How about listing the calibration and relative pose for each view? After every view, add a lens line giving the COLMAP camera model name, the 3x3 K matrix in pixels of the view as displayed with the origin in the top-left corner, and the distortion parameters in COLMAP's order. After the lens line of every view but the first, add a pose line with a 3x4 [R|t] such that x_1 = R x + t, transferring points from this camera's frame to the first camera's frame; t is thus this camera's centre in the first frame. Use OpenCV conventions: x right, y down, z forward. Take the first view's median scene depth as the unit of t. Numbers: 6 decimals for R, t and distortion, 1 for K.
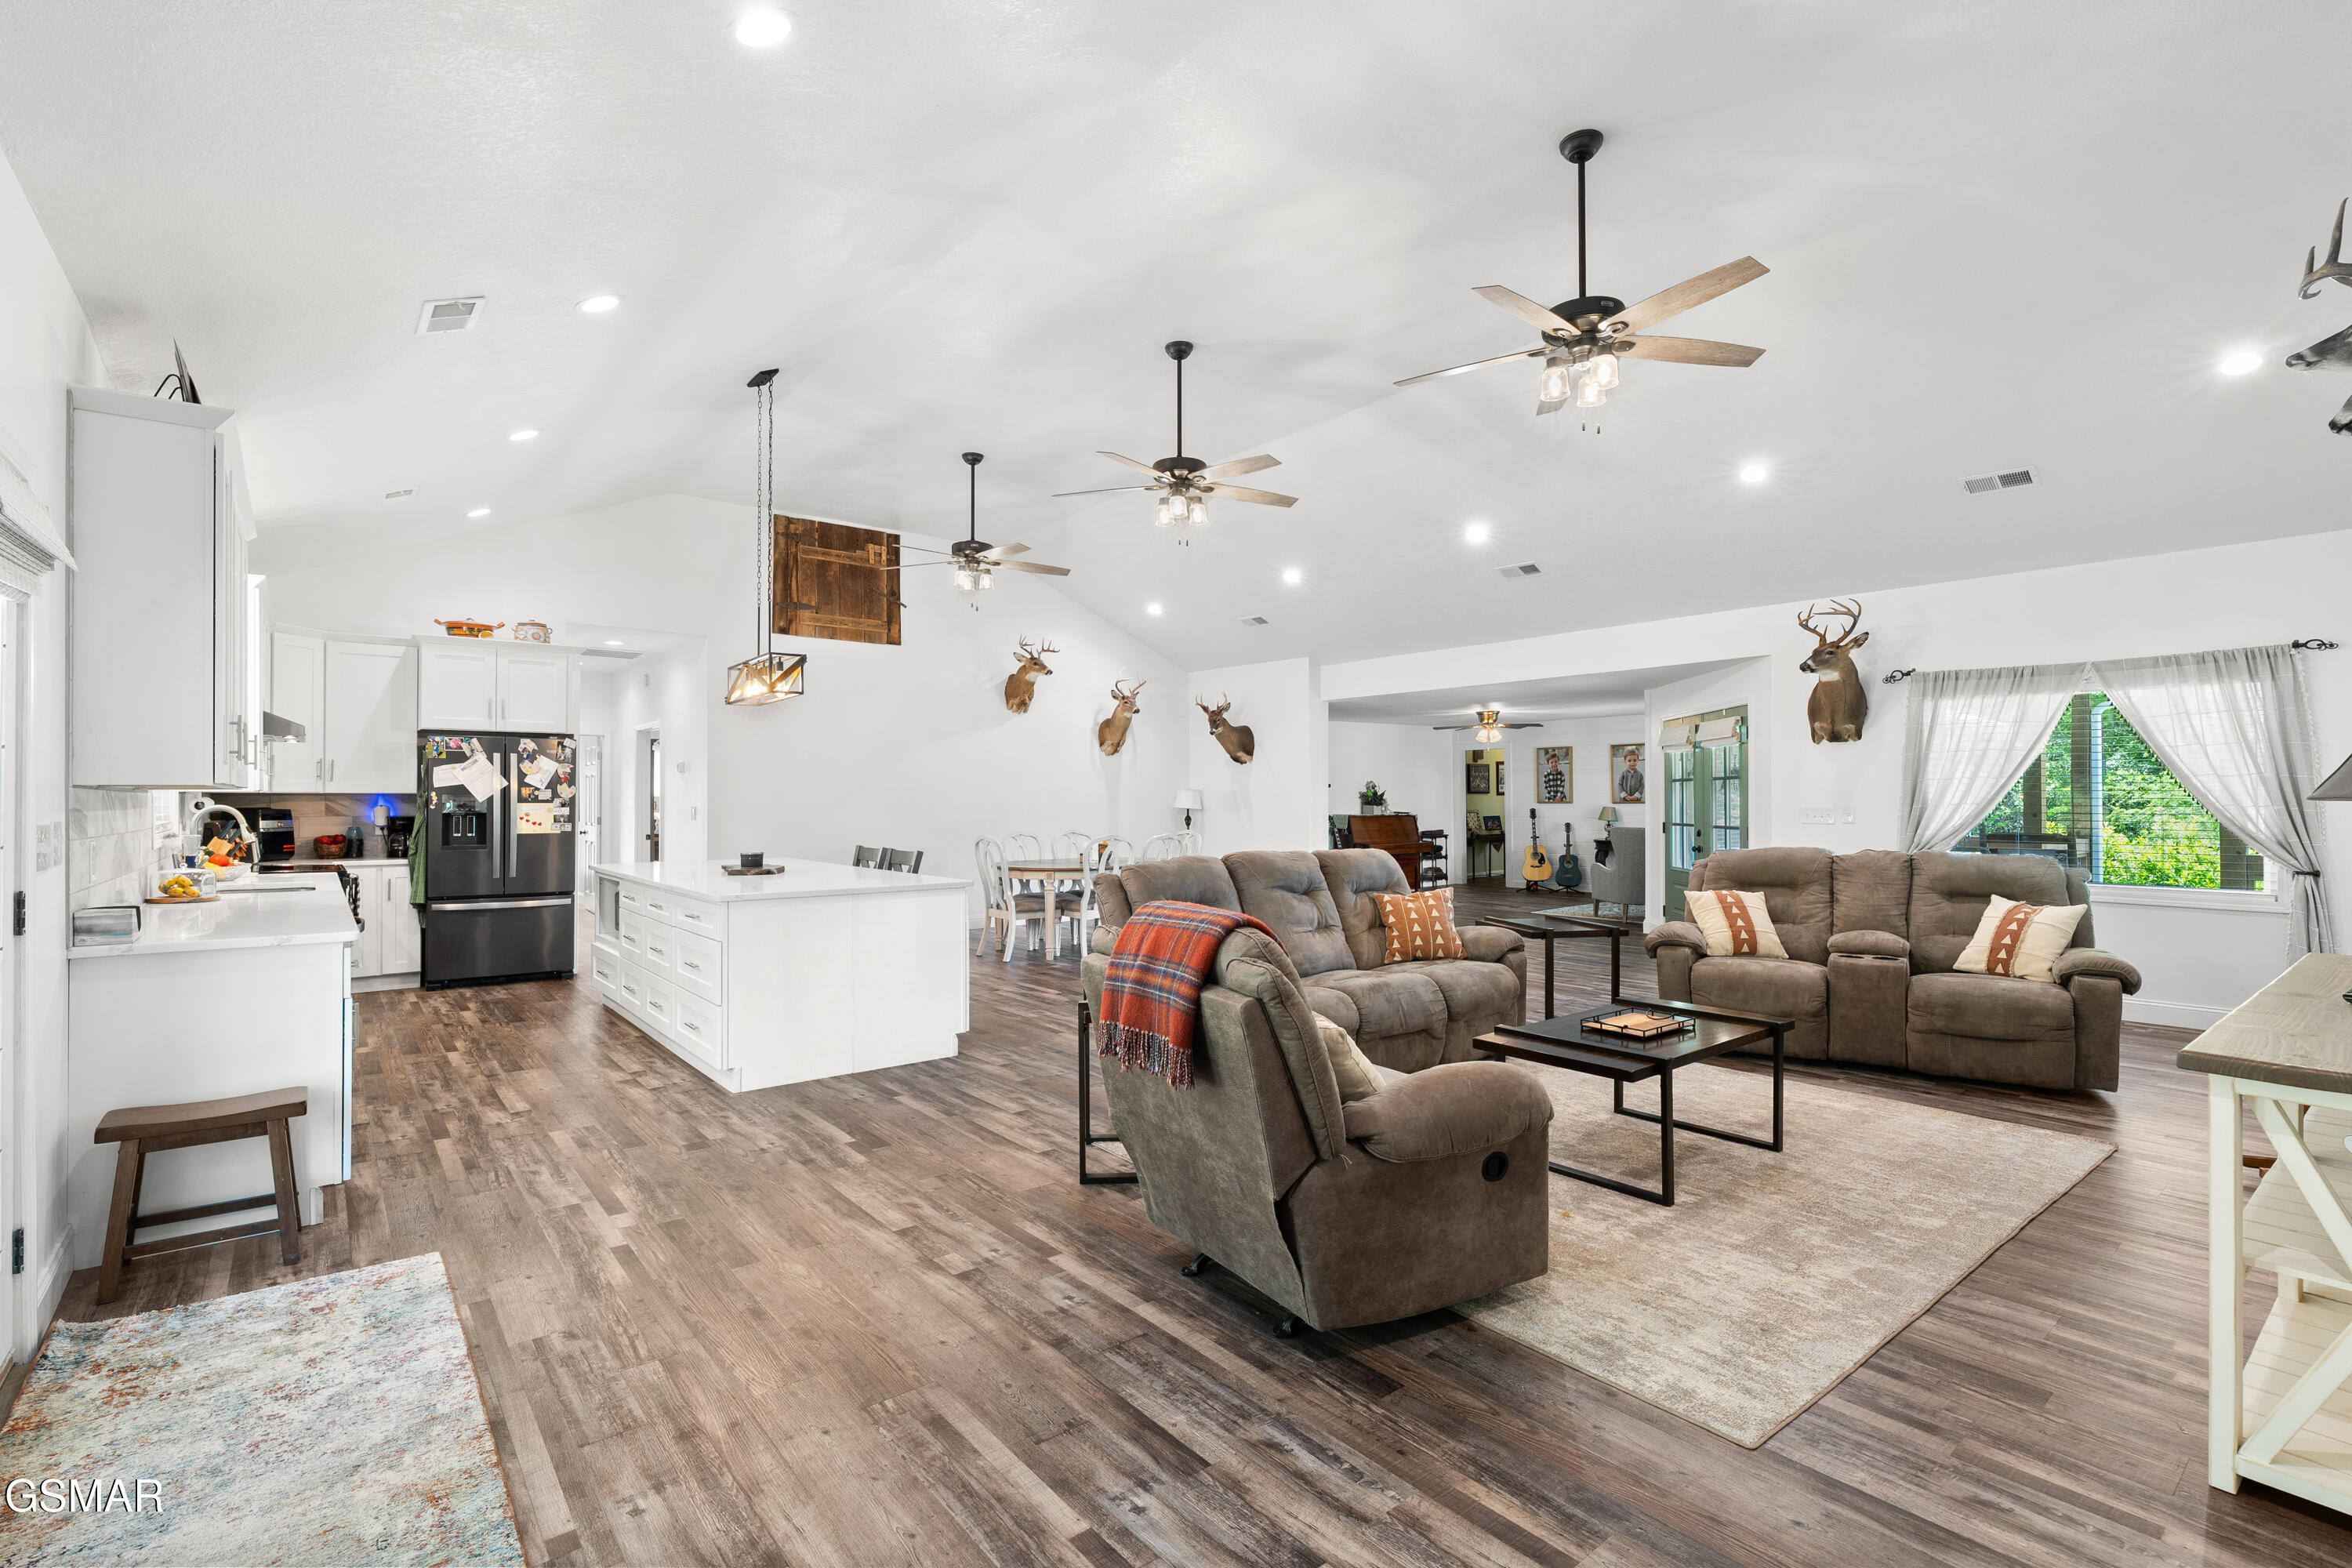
lens RADIAL K [[1062.3, 0, 1165.9], [0, 1062.3, 791.4], [0, 0, 1]] dist [-0.002453, -0.001240]
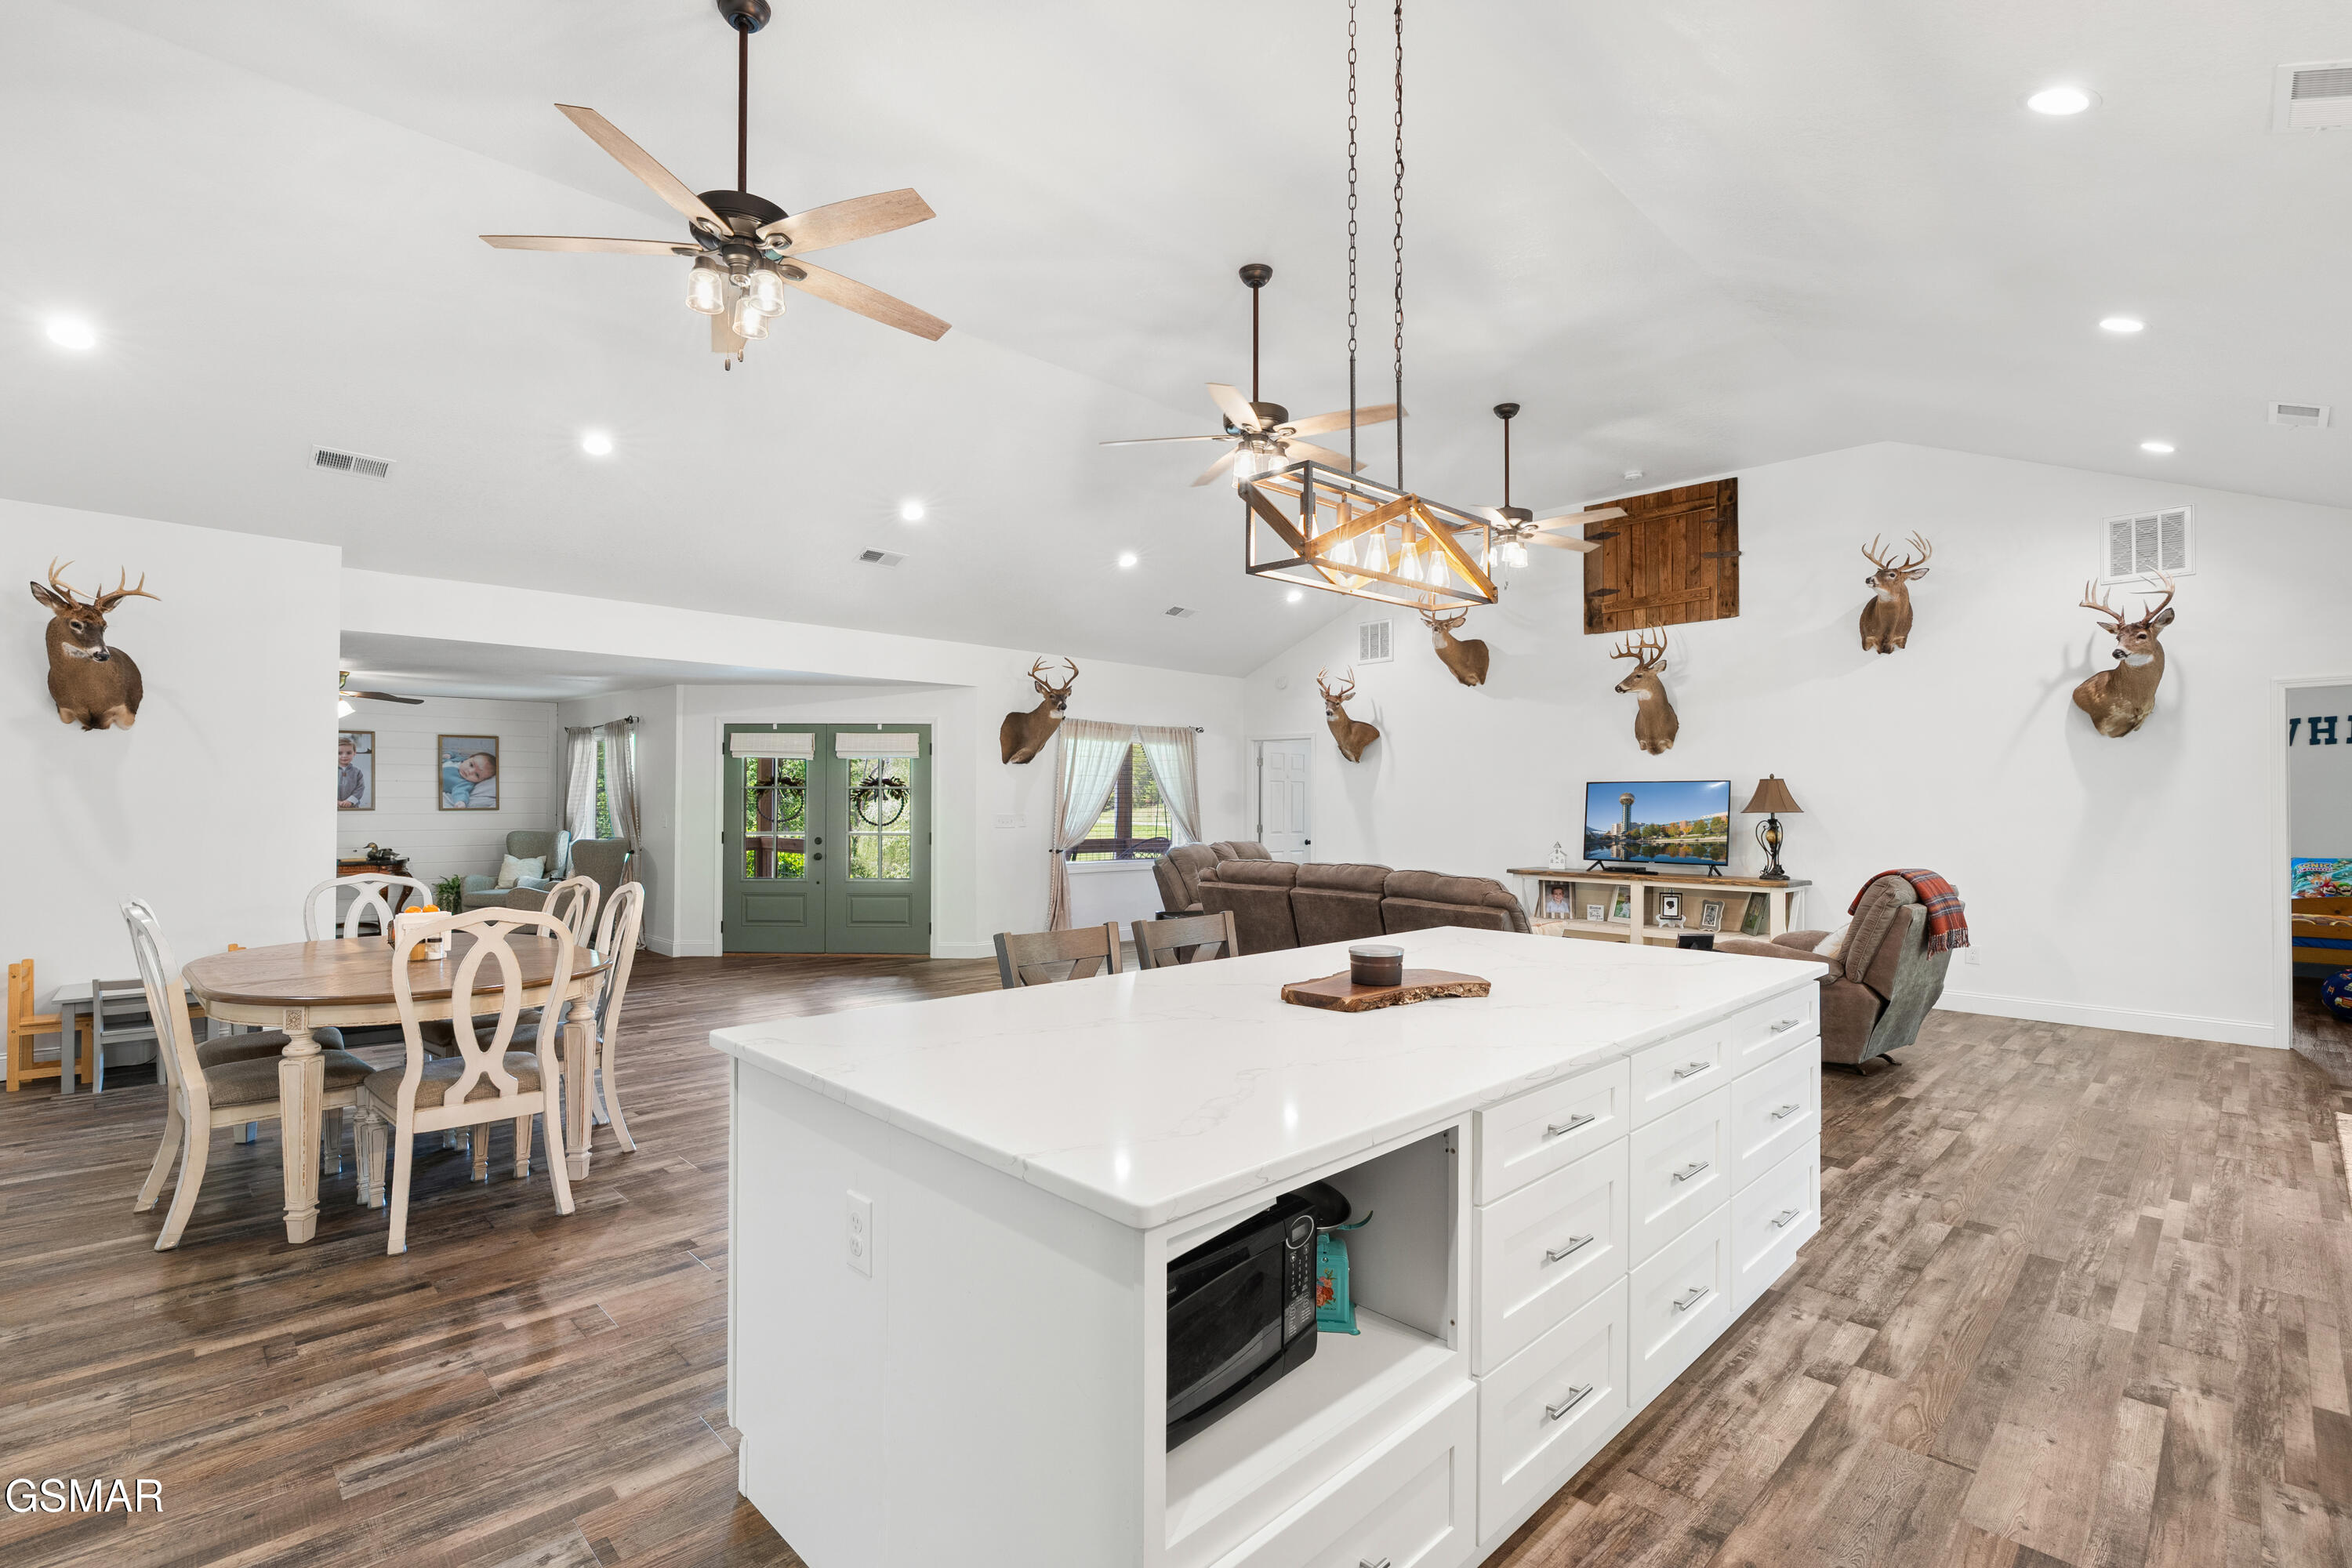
lens RADIAL K [[1068.2, 0, 1164.8], [0, 1068.2, 787.4], [0, 0, 1]] dist [-0.003496, 0.000674]
pose [[-0.090646, 0.015559, 0.995762, -0.462043], [-0.011214, 0.999799, -0.016643, 0.001274], [-0.995820, -0.012675, -0.090453, 0.646376]]
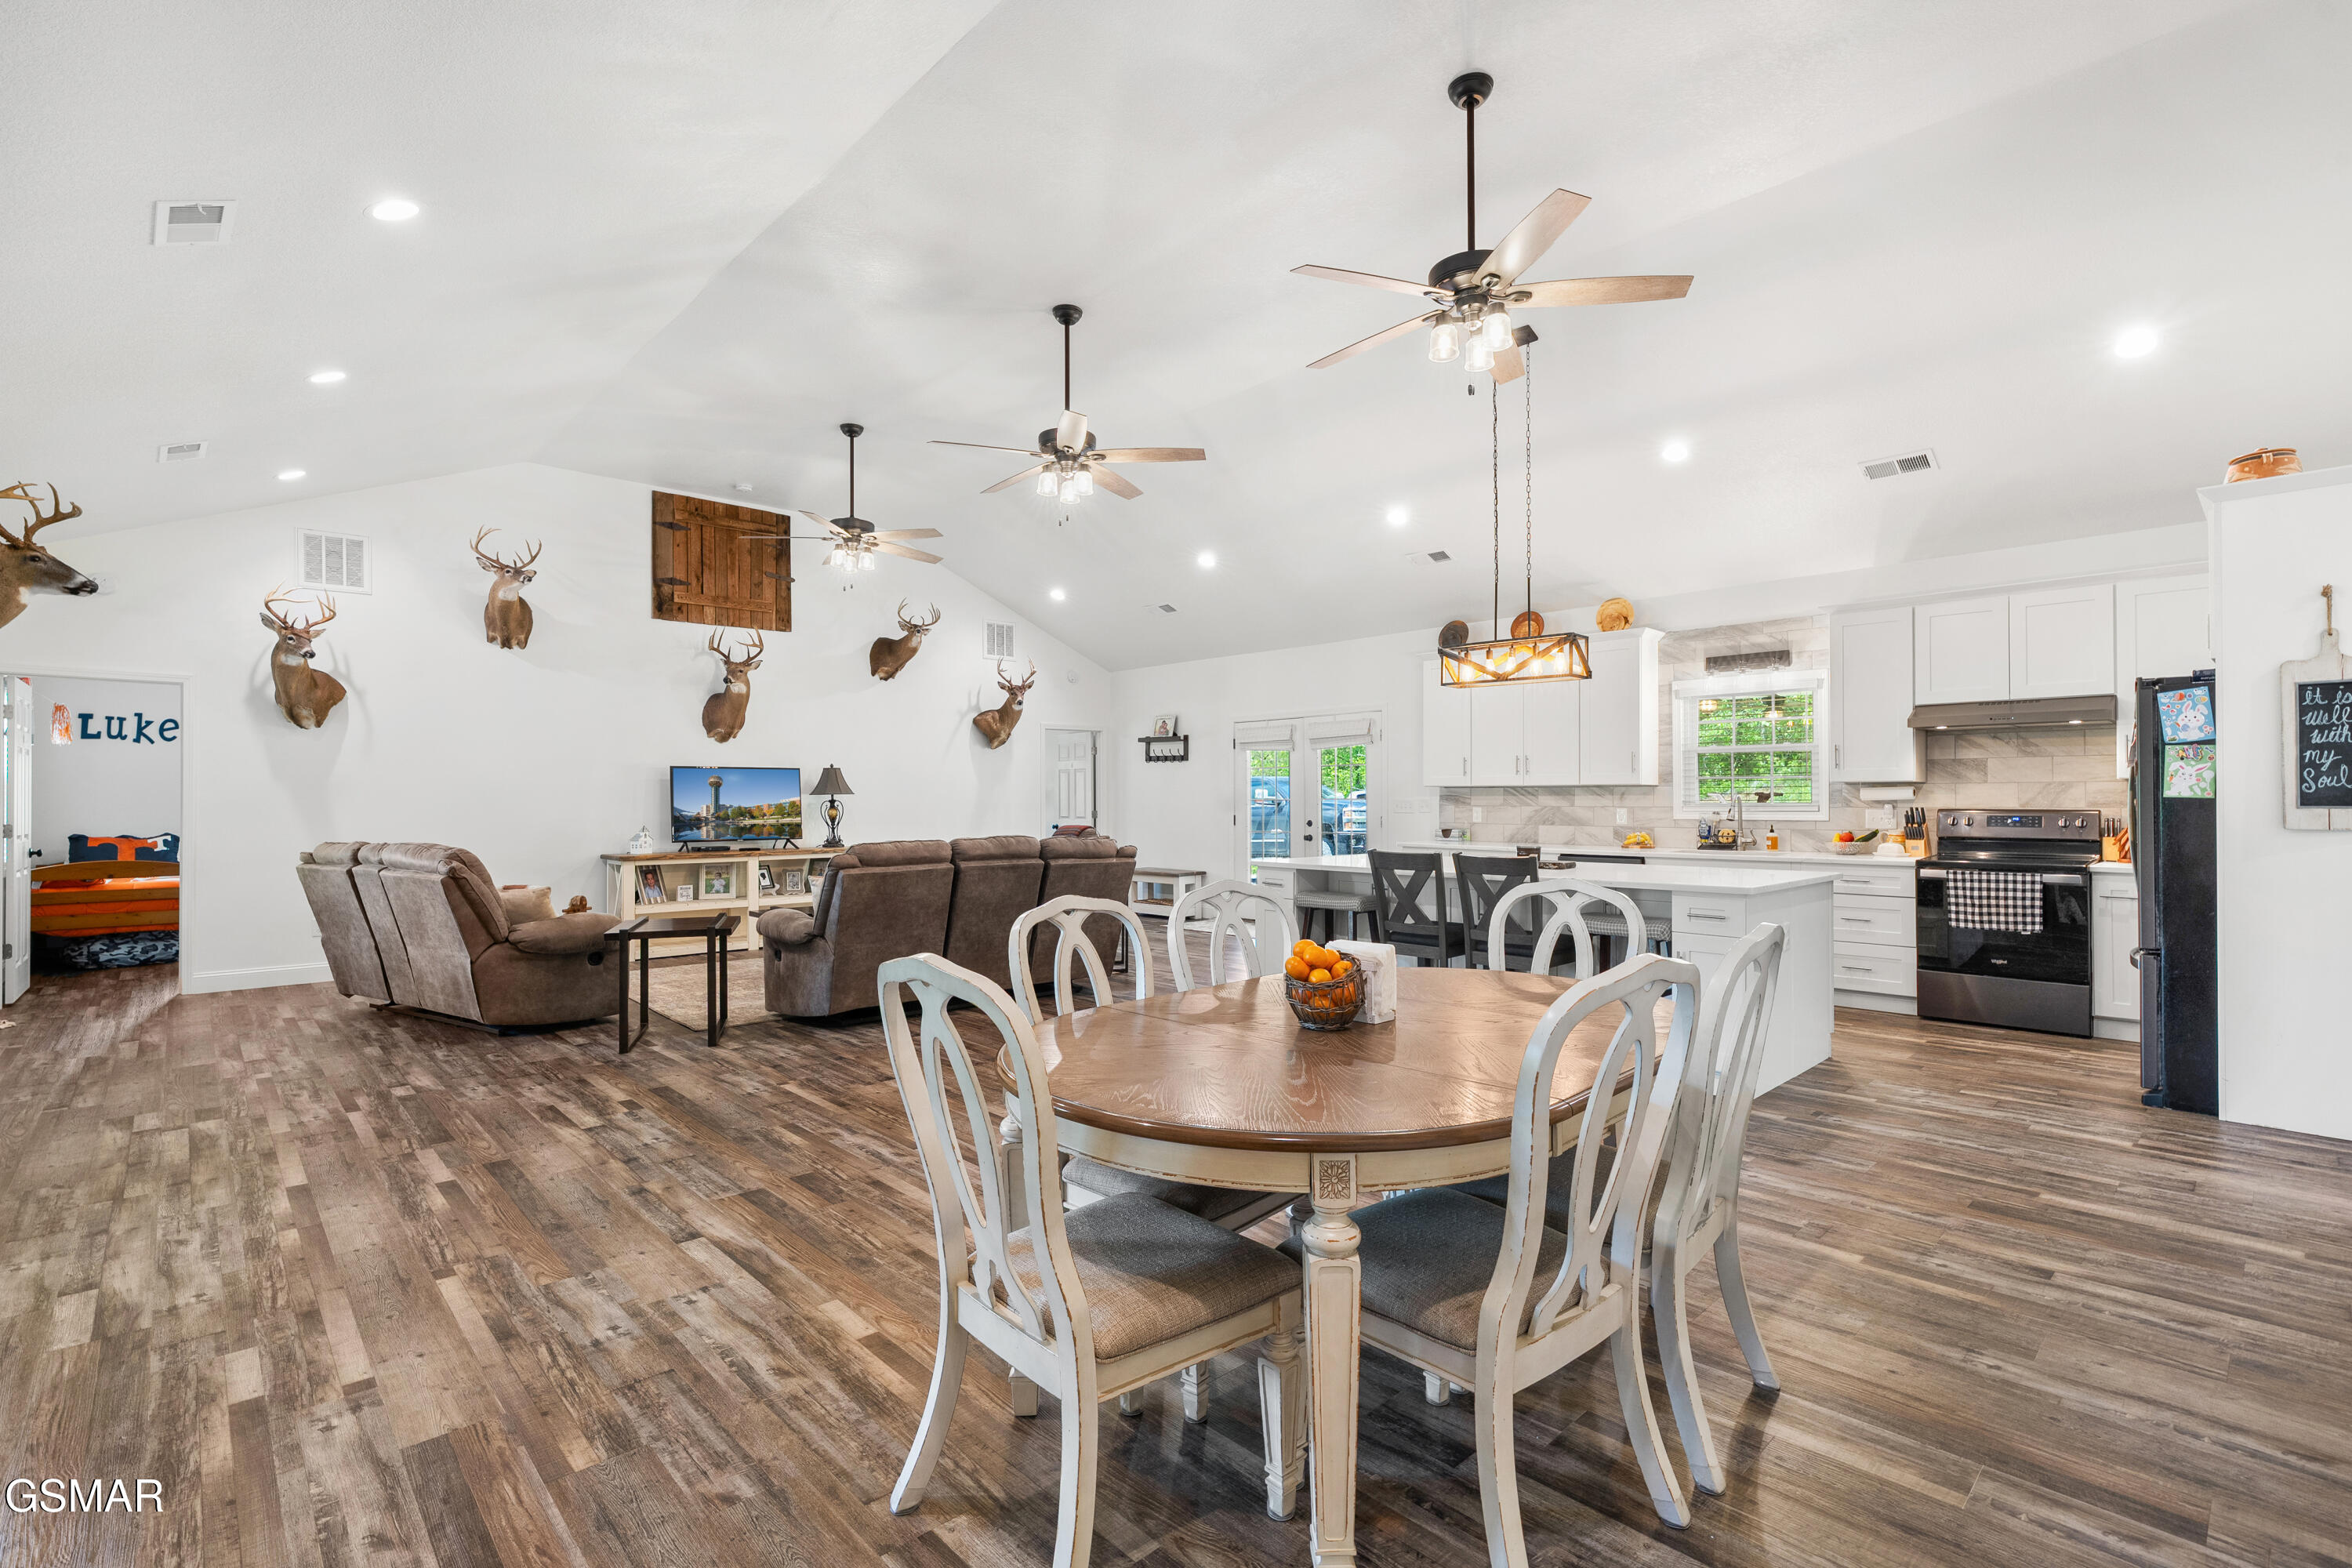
lens RADIAL K [[1062.3, 0, 1165.9], [0, 1062.3, 791.4], [0, 0, 1]] dist [-0.002453, -0.001240]
pose [[-0.997453, 0.002597, -0.071286, -0.003702], [0.003533, 0.999909, -0.013004, 0.012011], [0.071245, -0.013223, -0.997371, 1.100157]]
